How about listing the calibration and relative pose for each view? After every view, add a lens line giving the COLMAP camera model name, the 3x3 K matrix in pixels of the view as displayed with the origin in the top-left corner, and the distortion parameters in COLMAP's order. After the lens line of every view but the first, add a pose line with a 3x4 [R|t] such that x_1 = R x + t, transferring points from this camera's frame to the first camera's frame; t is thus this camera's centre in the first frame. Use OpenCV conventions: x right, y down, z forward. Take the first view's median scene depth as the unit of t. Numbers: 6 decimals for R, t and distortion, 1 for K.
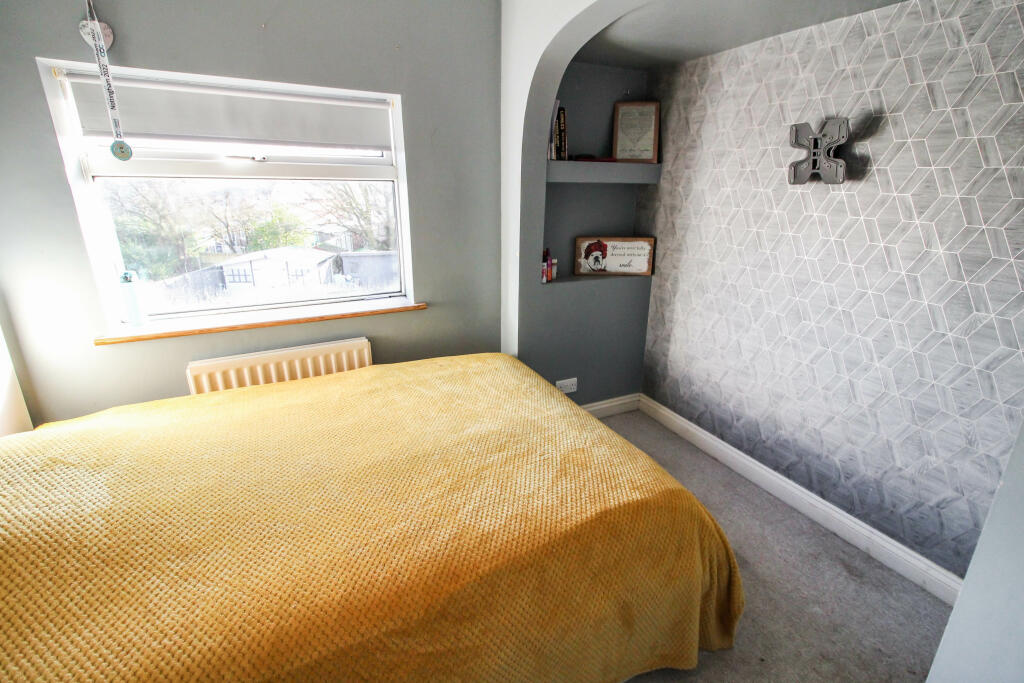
lens RADIAL K [[476.2, 0, 522.9], [0, 476.2, 337.4], [0, 0, 1]] dist [0.051363, -0.018939]
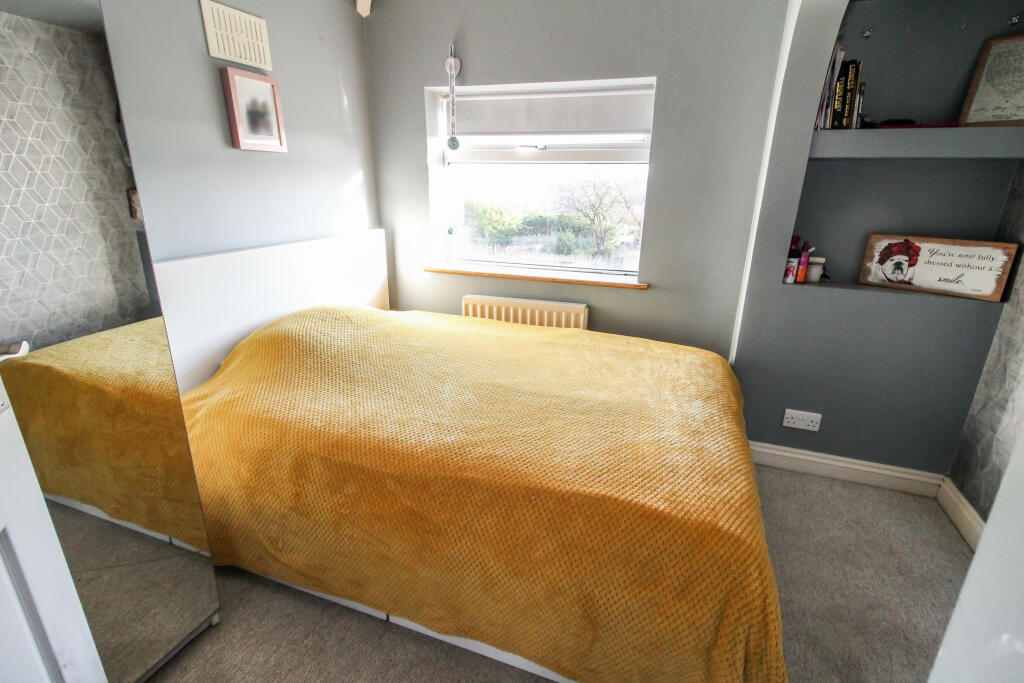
lens RADIAL K [[476.2, 0, 522.9], [0, 476.2, 337.4], [0, 0, 1]] dist [0.051363, -0.018939]
pose [[0.684144, 0.228103, -0.692760, 0.336279], [-0.238110, 0.967645, 0.083465, 0.015271], [0.689384, 0.107851, 0.716322, 0.104901]]
